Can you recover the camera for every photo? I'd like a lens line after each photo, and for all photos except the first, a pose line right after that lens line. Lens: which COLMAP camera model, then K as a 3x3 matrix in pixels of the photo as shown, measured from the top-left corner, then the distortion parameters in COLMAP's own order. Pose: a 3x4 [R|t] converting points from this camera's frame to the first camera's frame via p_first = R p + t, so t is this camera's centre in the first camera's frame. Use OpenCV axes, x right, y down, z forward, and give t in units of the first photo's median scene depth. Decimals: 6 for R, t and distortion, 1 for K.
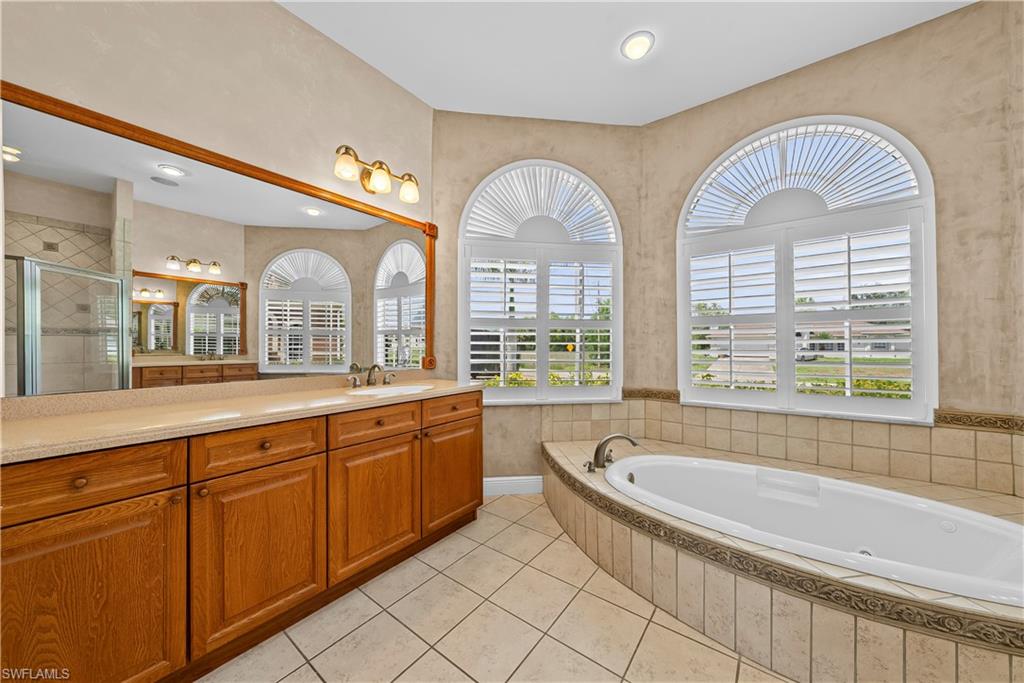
lens RADIAL K [[351.0, 0, 514.3], [0, 351.0, 342.7], [0, 0, 1]] dist [-0.003073, -0.000146]
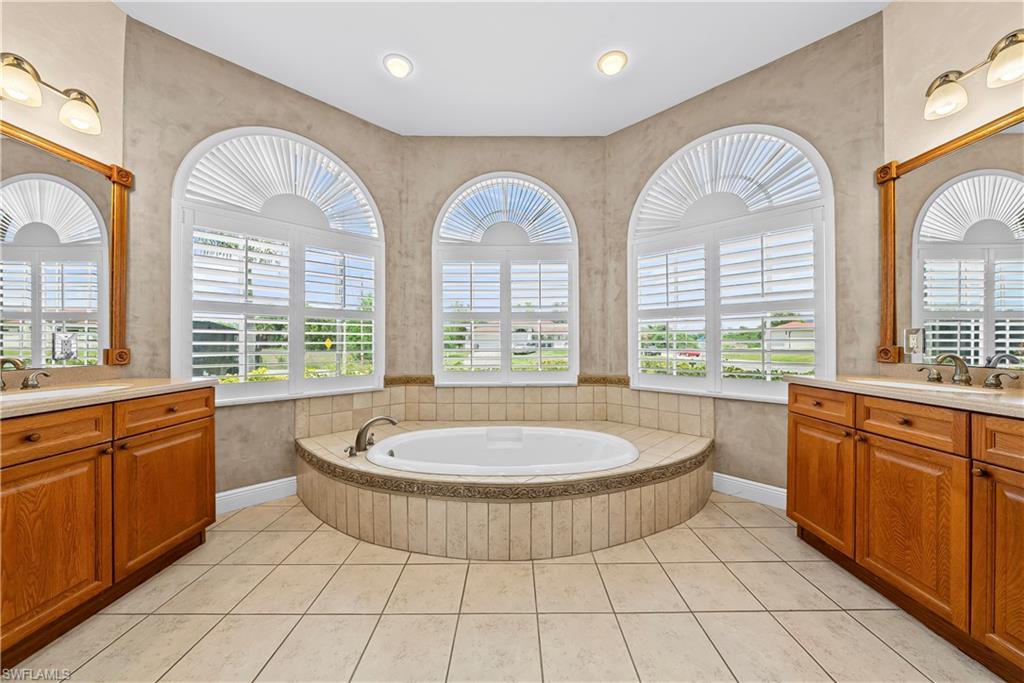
lens RADIAL K [[351.0, 0, 512.9], [0, 351.0, 342.9], [0, 0, 1]] dist [-0.003073, -0.000146]
pose [[0.800768, -0.000654, 0.598974, -0.021595], [-0.006090, 0.999939, 0.009233, 0.019907], [-0.598944, -0.011041, 0.800715, -0.107849]]
